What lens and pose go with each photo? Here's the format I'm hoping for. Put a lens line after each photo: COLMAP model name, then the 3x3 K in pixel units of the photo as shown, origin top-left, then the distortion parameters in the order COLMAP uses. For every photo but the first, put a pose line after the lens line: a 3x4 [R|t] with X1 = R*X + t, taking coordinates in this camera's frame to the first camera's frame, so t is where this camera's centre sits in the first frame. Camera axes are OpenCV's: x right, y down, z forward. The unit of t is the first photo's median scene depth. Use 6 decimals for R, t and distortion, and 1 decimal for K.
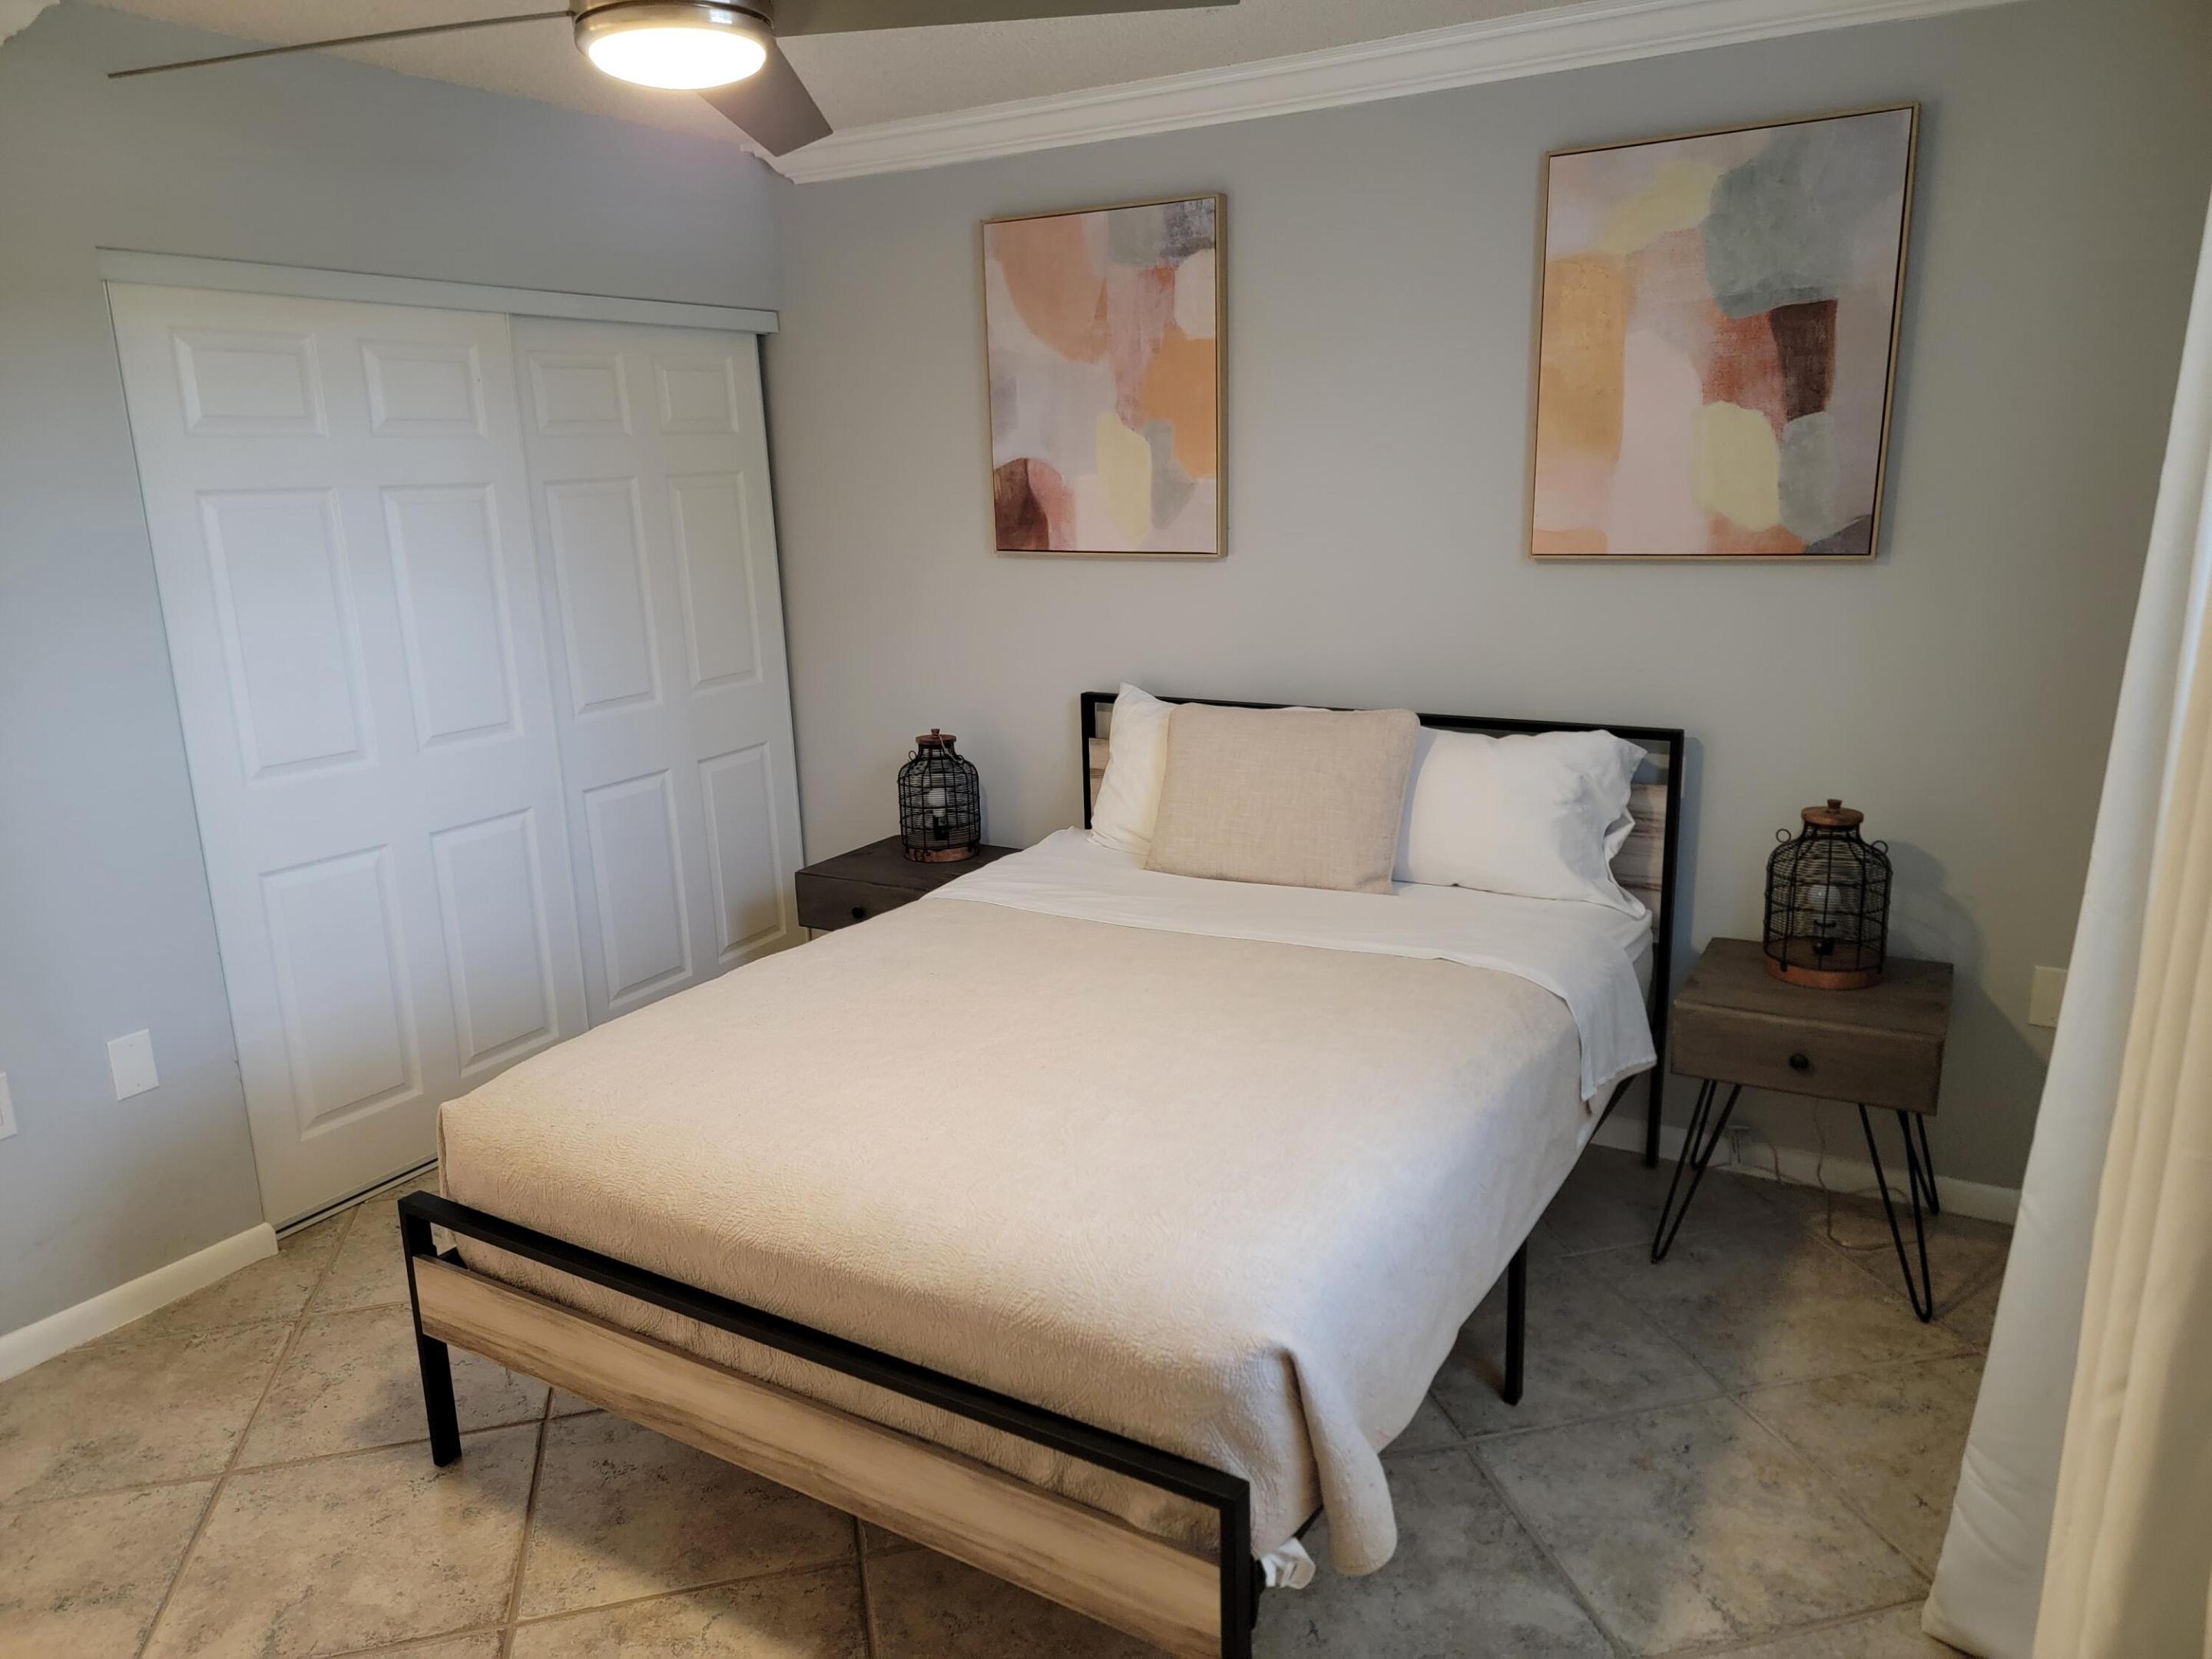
lens RADIAL K [[1532.4, 0, 1110.2], [0, 1532.4, 833.2], [0, 0, 1]] dist [0.078720, -0.065528]
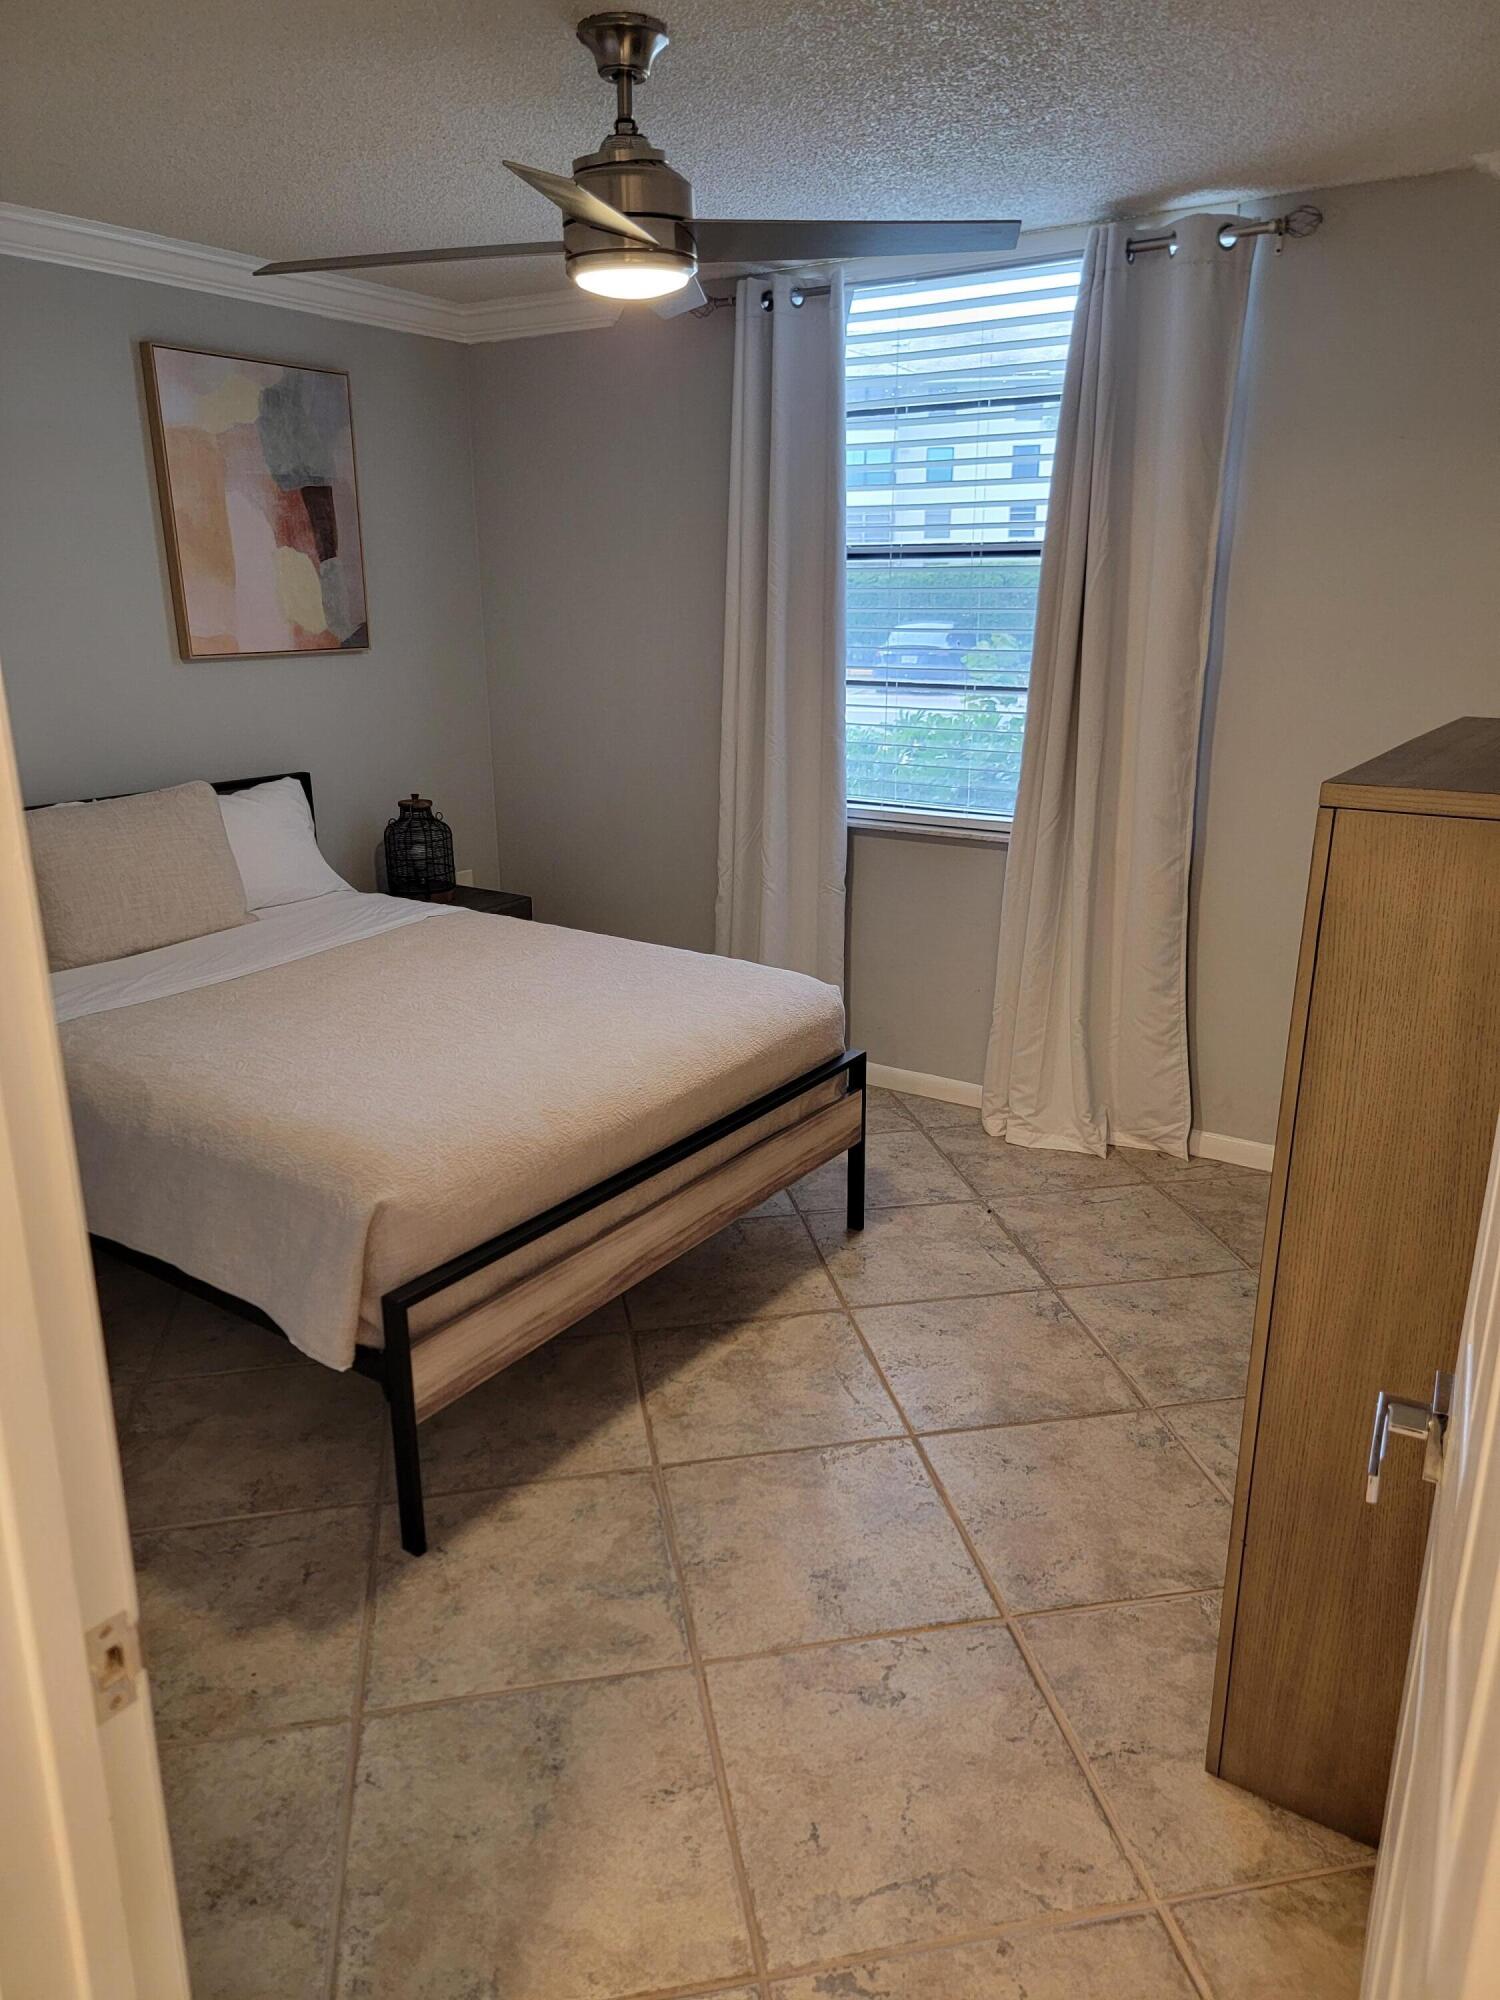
lens RADIAL K [[1385.5, 0, 720.0], [0, 1385.5, 1011.9], [0, 0, 1]] dist [0.078720, -0.065528]
pose [[0.070924, -0.271584, 0.959798, -1.019674], [0.242151, 0.938125, 0.247557, -0.091788], [-0.967643, 0.214858, 0.132300, 0.521043]]
